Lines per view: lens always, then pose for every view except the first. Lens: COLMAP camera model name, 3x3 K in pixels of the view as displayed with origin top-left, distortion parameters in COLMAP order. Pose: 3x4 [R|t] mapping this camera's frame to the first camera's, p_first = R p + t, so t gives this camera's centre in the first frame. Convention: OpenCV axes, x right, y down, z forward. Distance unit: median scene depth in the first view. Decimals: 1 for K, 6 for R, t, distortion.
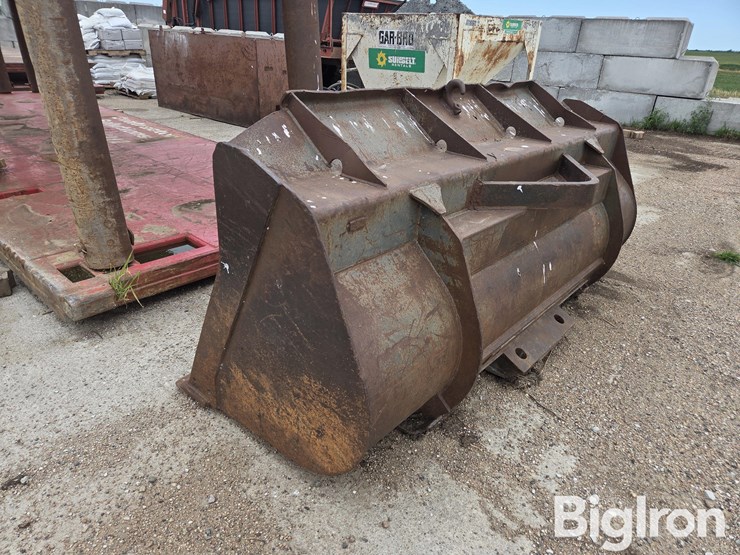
lens RADIAL K [[500.0, 0, 370.7], [0, 500.0, 277.6], [0, 0, 1]] dist [0.072773, -0.066421]
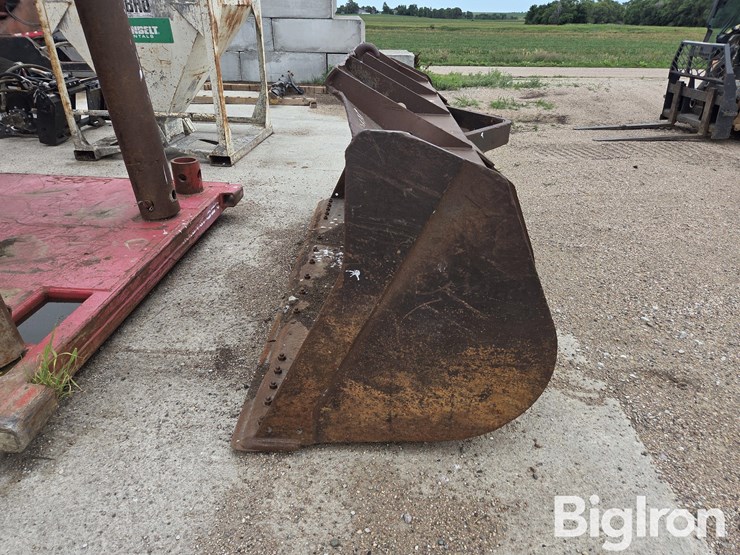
lens RADIAL K [[500.0, 0, 370.4], [0, 500.0, 274.6], [0, 0, 1]] dist [0.072773, -0.066421]
pose [[0.775735, -0.320998, 0.543319, -0.515896], [0.292622, 0.945779, 0.140979, -0.094278], [-0.559113, 0.049625, 0.827605, 0.179386]]
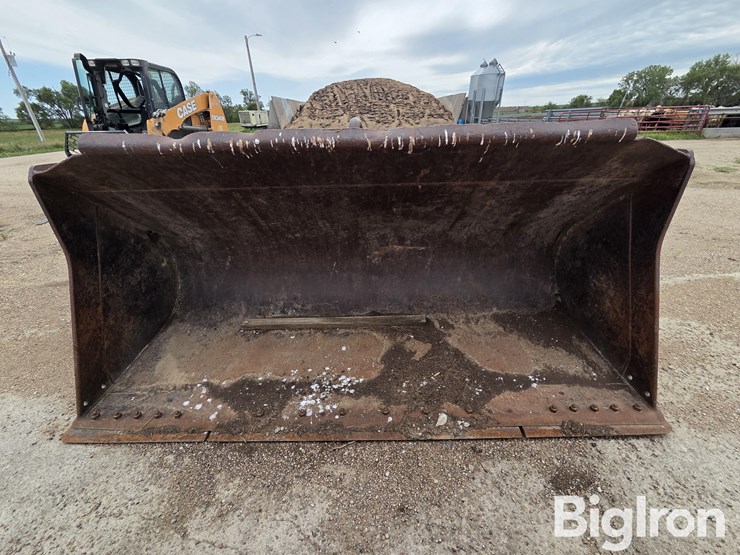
lens RADIAL K [[306.6, 0, 370.6], [0, 306.6, 271.1], [0, 0, 1]] dist [-0.000404, 0.000448]
pose [[-0.653125, -0.377016, 0.656724, -0.251864], [0.314713, 0.653661, 0.688246, -0.555070], [-0.688755, 0.656191, -0.308271, 1.275952]]
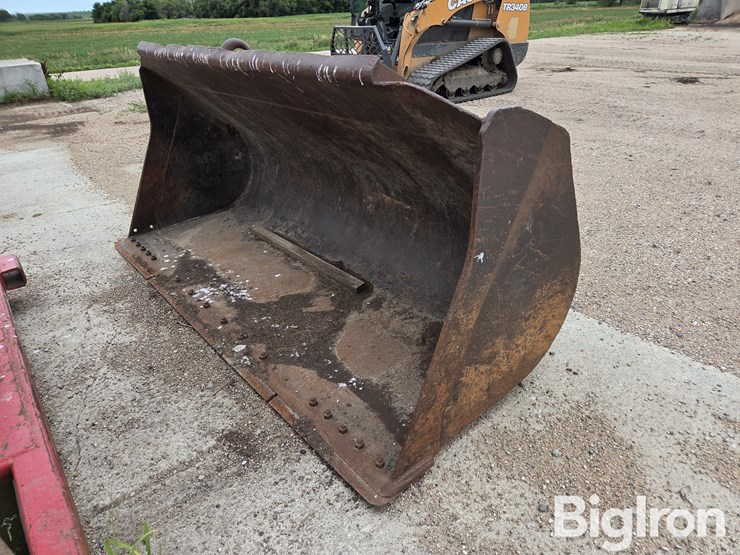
lens RADIAL K [[499.7, 0, 376.8], [0, 499.7, 273.9], [0, 0, 1]] dist [0.072436, -0.068579]
pose [[0.152230, -0.509305, 0.847015, -0.745487], [0.460853, 0.794712, 0.395029, -0.297639], [-0.874323, 0.330214, 0.355693, 0.593573]]
